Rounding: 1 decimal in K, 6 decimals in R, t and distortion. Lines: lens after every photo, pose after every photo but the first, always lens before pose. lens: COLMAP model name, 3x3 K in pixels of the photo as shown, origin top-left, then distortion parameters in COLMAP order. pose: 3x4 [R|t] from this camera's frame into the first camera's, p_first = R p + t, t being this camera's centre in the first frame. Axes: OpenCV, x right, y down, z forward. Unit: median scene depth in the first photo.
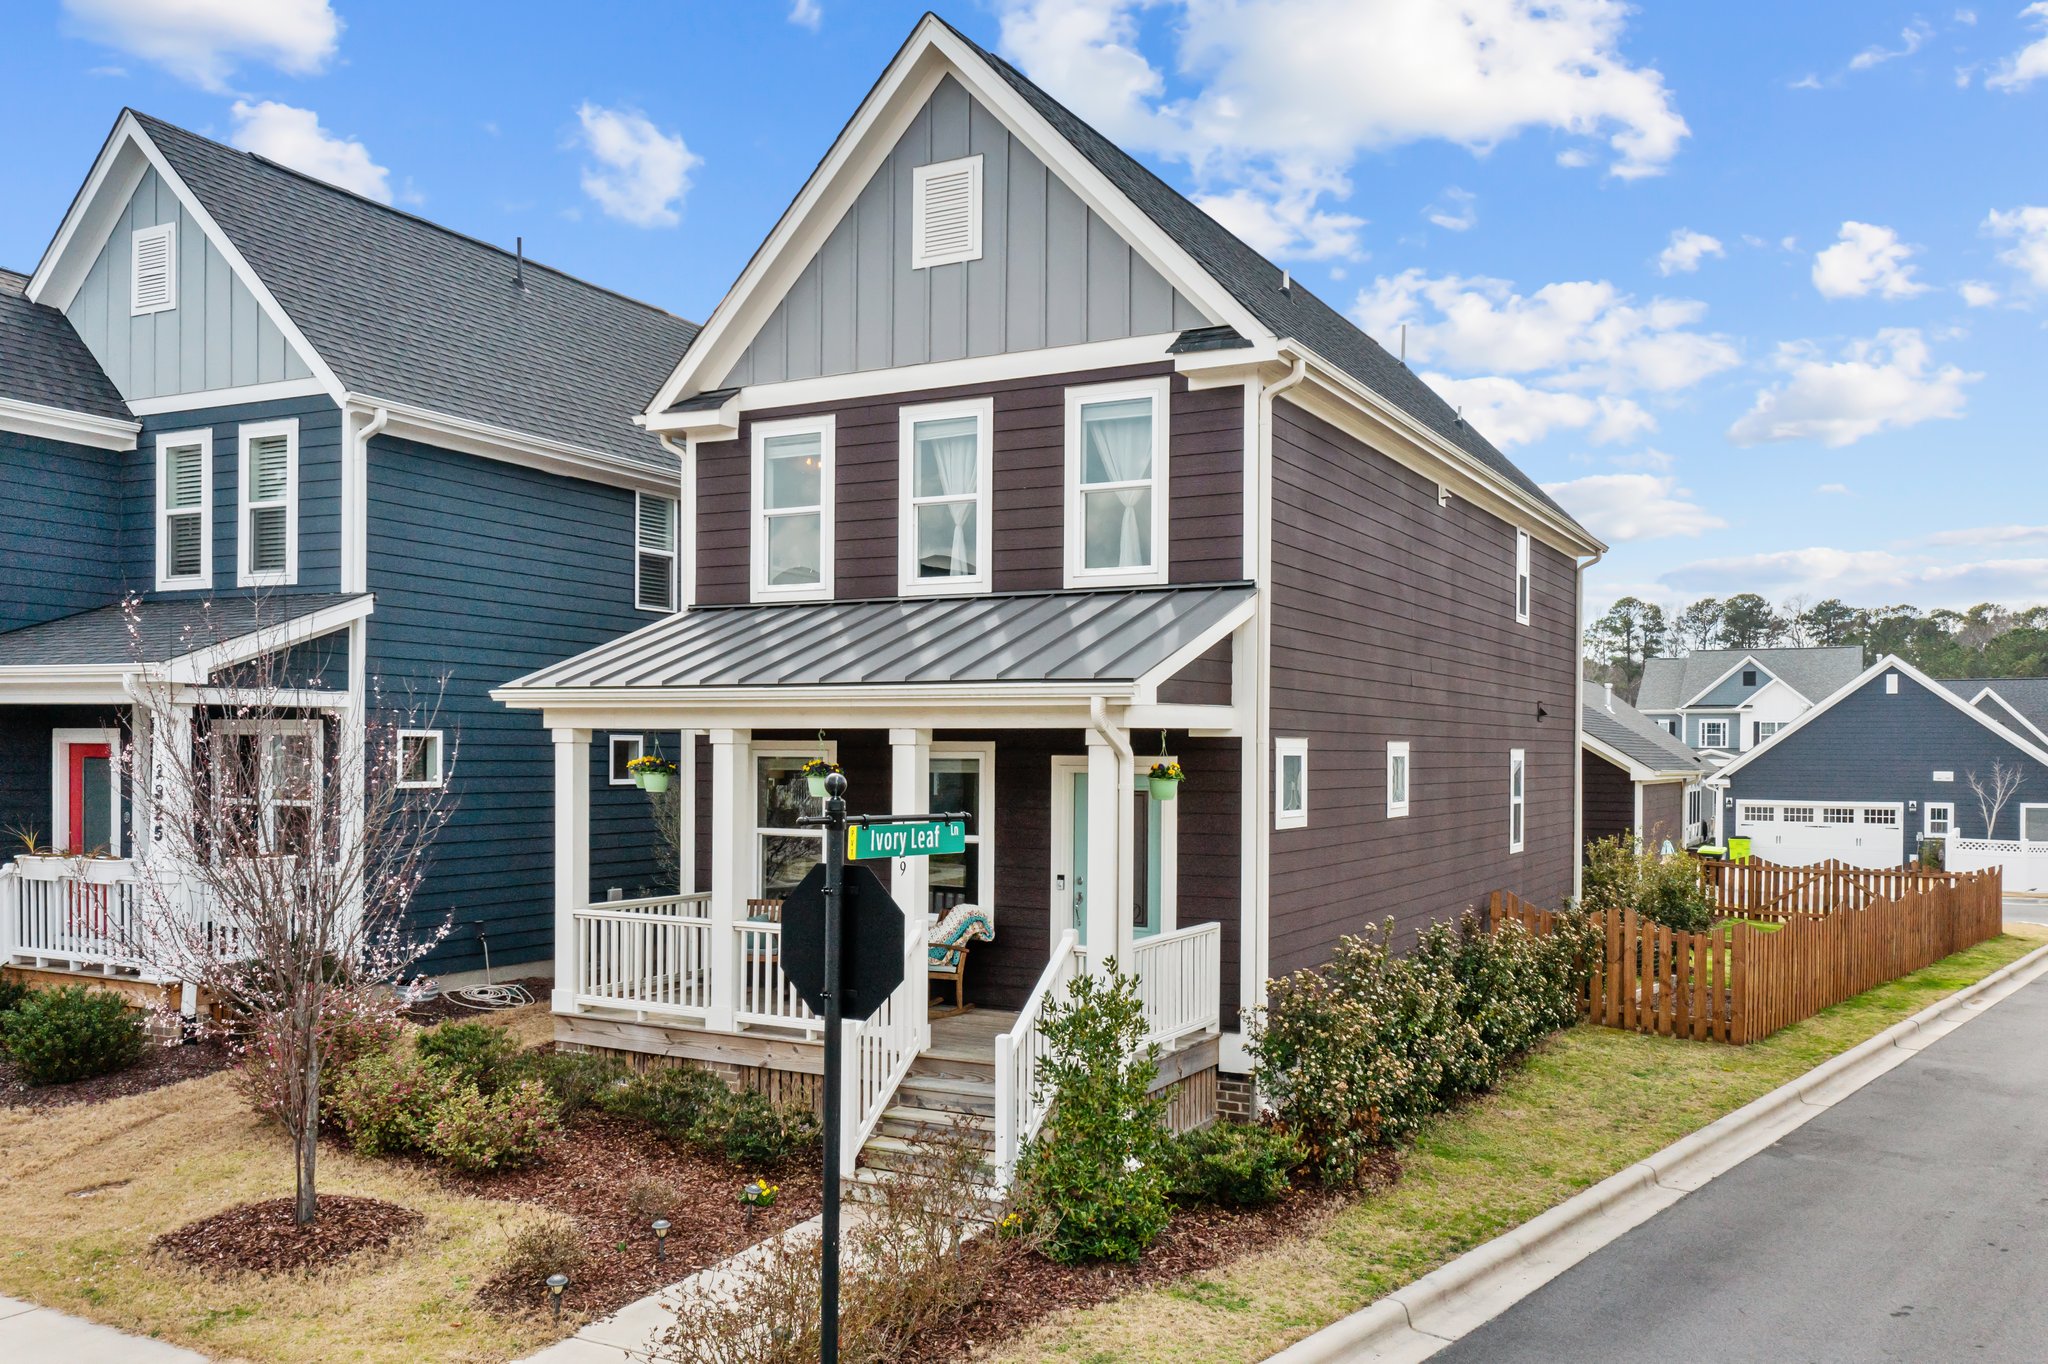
lens RADIAL K [[1640.1, 0, 1019.1], [0, 1640.1, 766.4], [0, 0, 1]] dist [-0.000404, -0.002752]
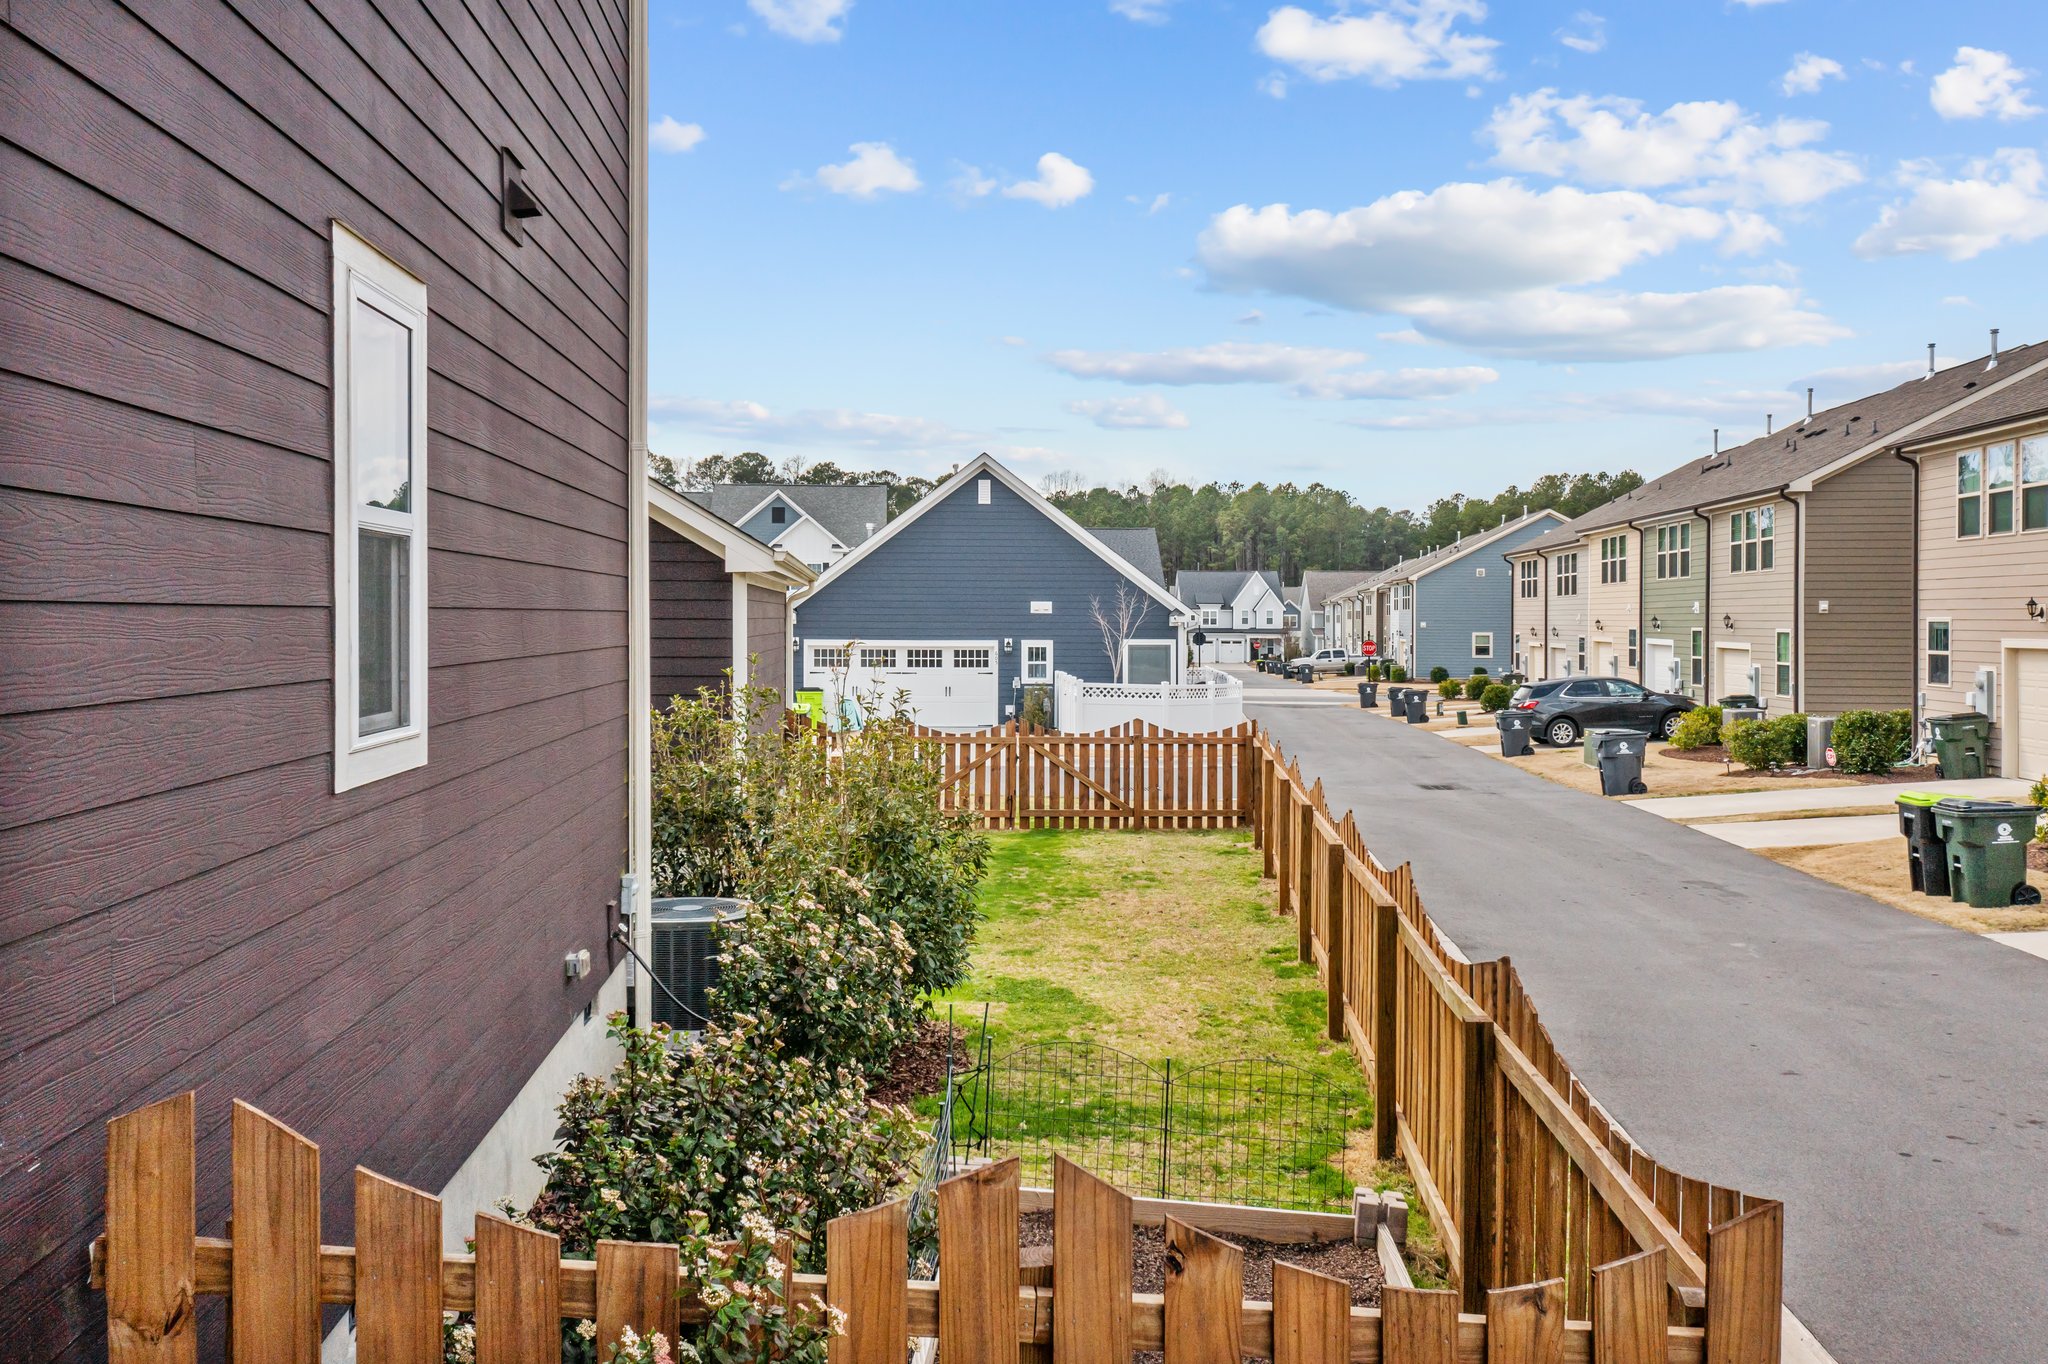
lens RADIAL K [[1649.3, 0, 1036.0], [0, 1649.3, 642.3], [0, 0, 1]] dist [-0.005691, 0.008609]
pose [[0.829382, -0.011719, 0.558559, 0.370090], [0.006396, 0.999914, 0.011481, 0.048763], [-0.558645, -0.005950, 0.829386, 1.132989]]
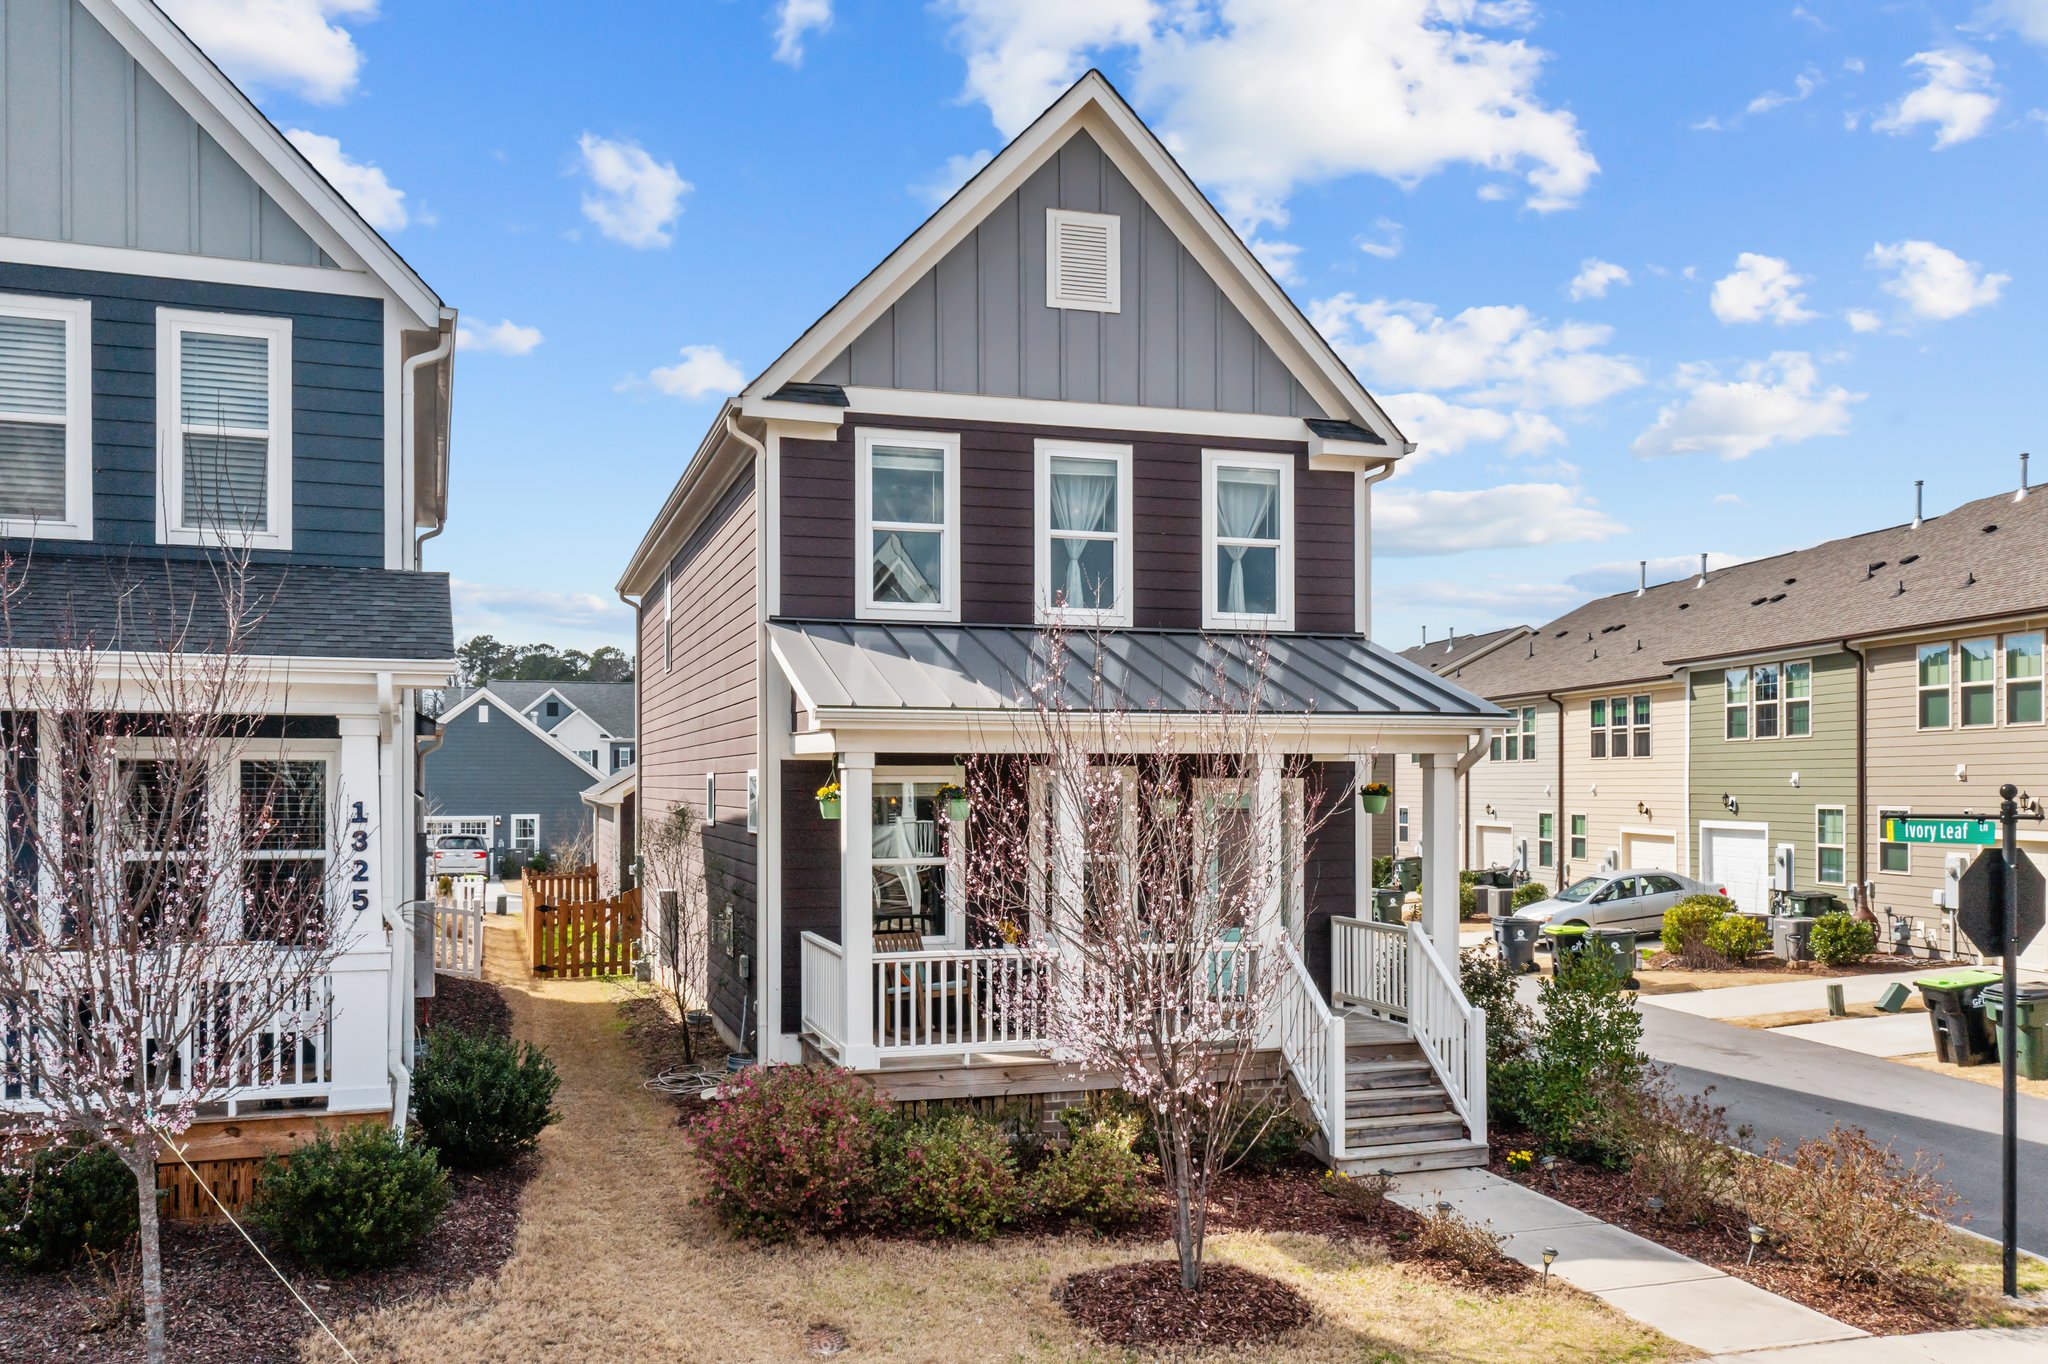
lens RADIAL K [[1644.3, 0, 1022.9], [0, 1644.3, 789.6], [0, 0, 1]] dist [-0.000474, 0.001256]
pose [[0.690653, -0.012053, 0.723086, -0.801557], [0.014287, 0.999893, 0.003021, -0.003844], [-0.723045, 0.008244, 0.690751, 0.294227]]
